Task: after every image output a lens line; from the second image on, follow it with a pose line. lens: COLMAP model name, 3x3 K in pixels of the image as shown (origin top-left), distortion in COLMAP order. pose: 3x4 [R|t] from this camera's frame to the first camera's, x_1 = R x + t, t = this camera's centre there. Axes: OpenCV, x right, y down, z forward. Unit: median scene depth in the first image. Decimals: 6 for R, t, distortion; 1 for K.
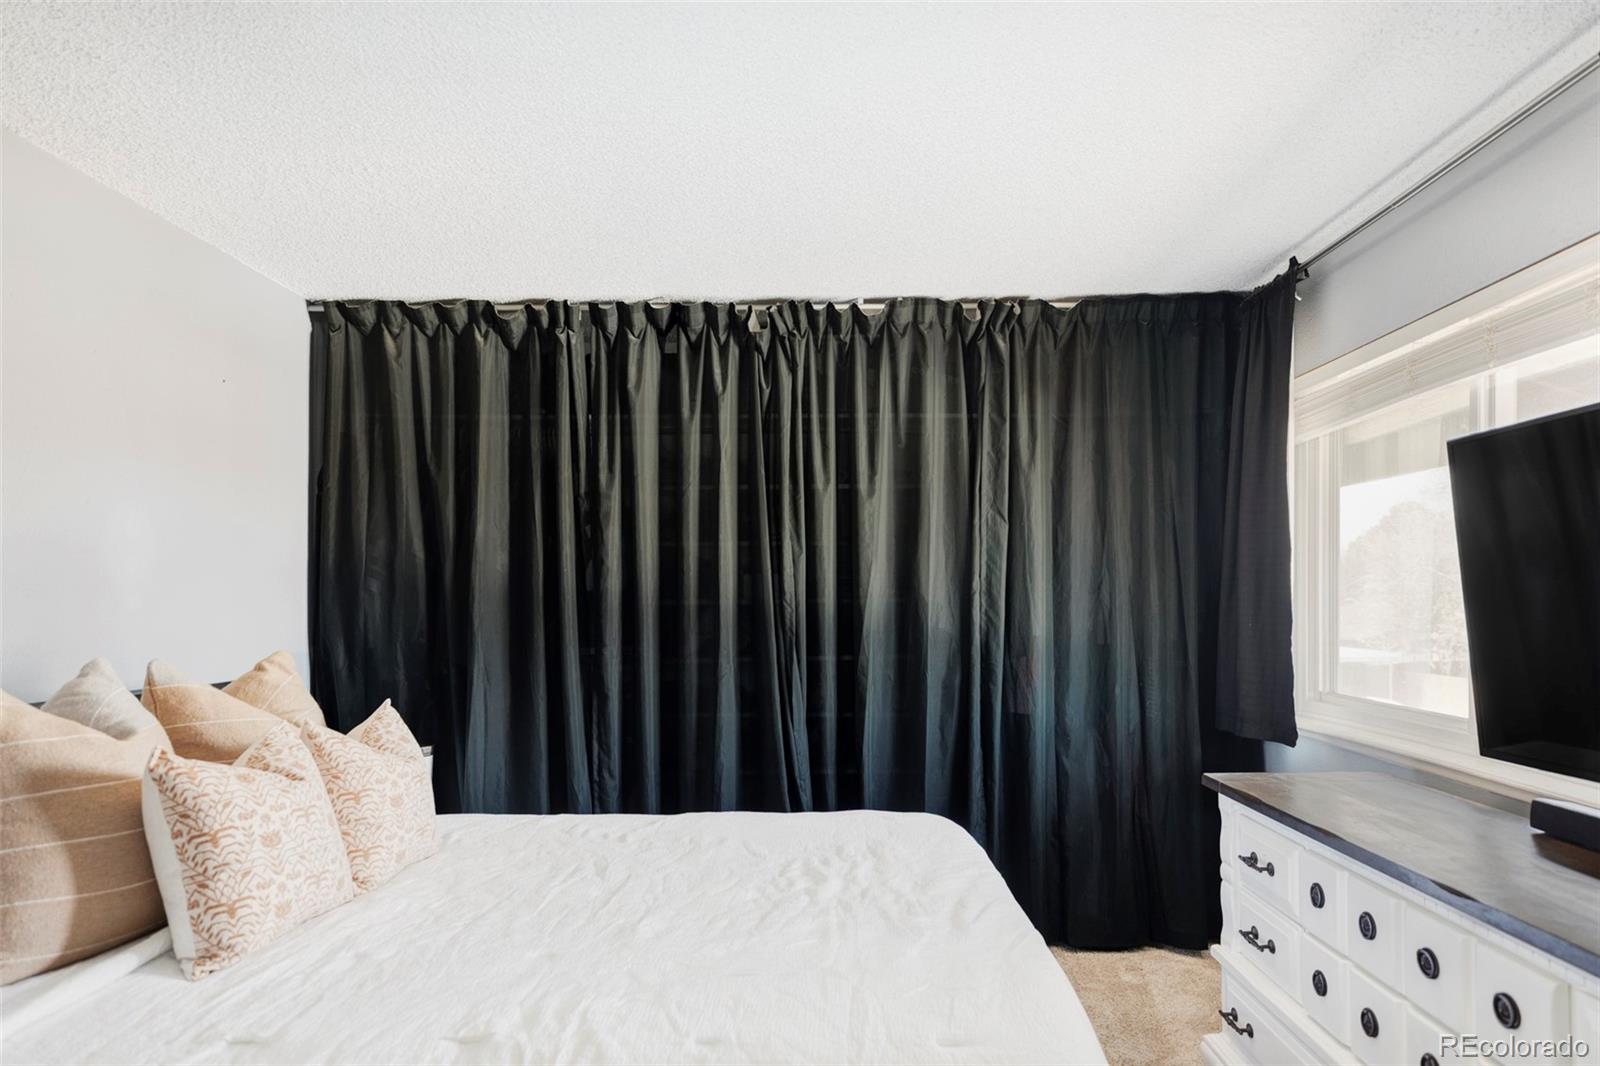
lens RADIAL K [[959.3, 0, 800.6], [0, 959.3, 566.2], [0, 0, 1]] dist [-0.001459, 0.000362]
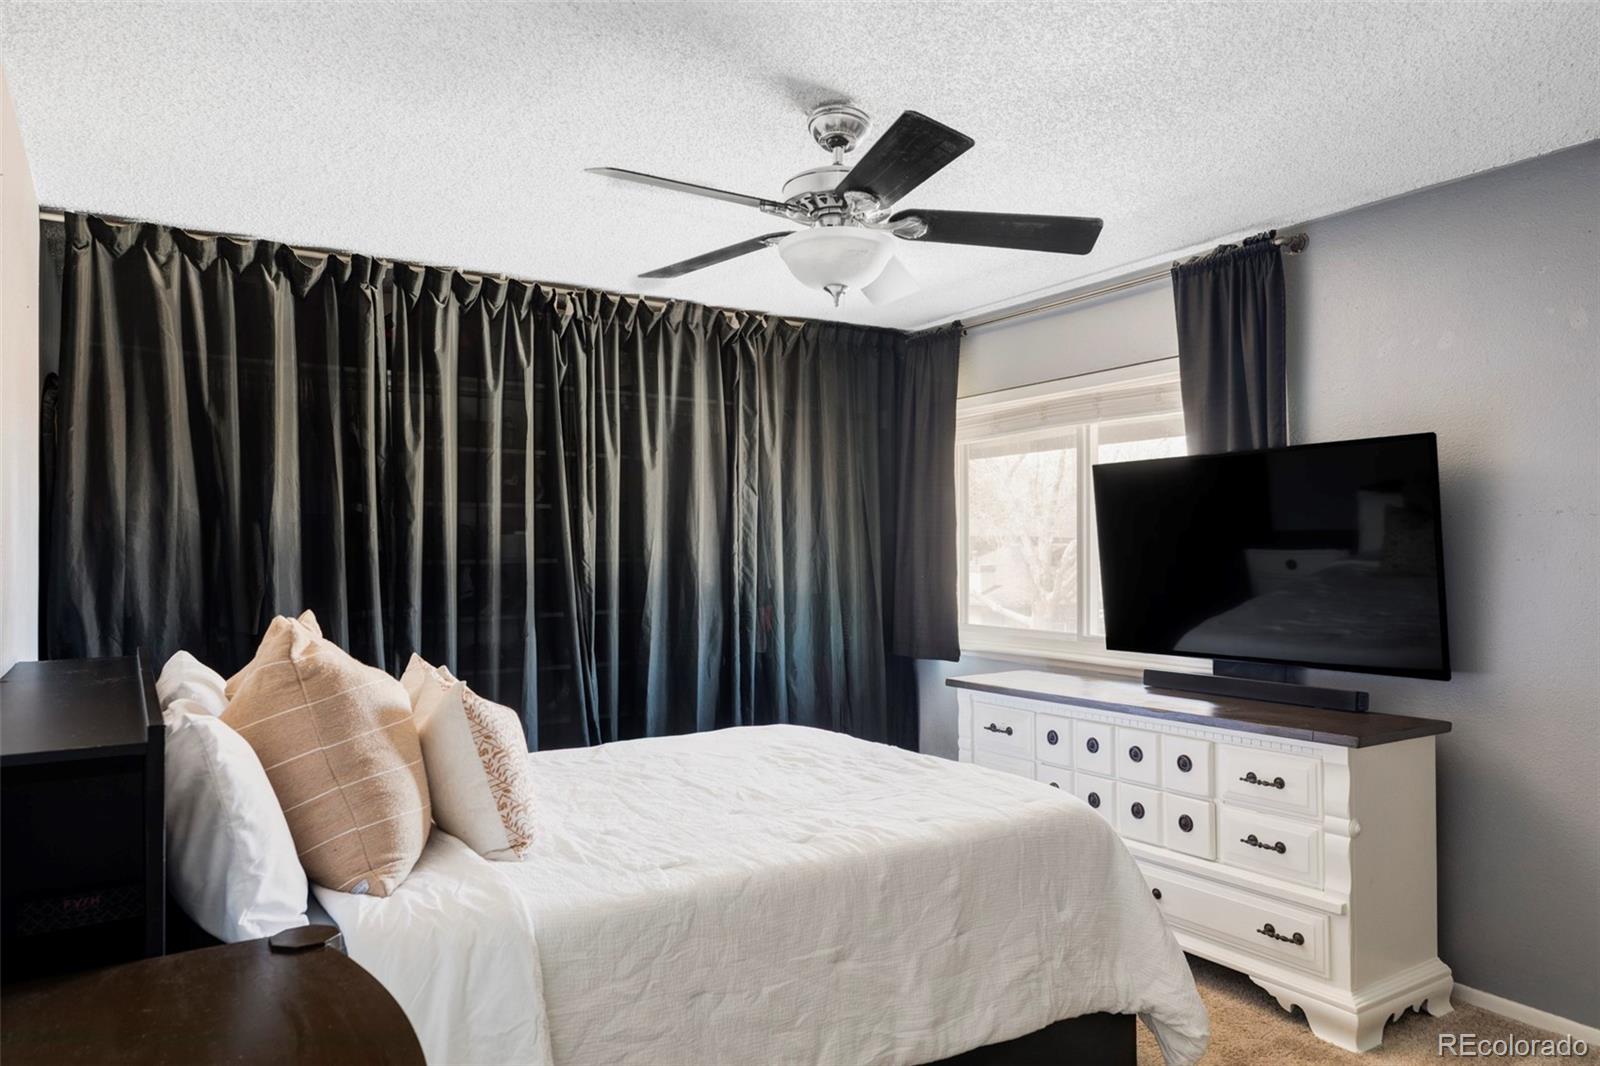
lens RADIAL K [[1069.1, 0, 800.0], [0, 1069.1, 533.0], [0, 0, 1]] dist [-0.031536, 0.000023]
pose [[0.826655, 0.013781, 0.562541, -0.494859], [-0.020520, 0.999773, 0.005662, -0.007272], [-0.562336, -0.016223, 0.826750, -0.157841]]
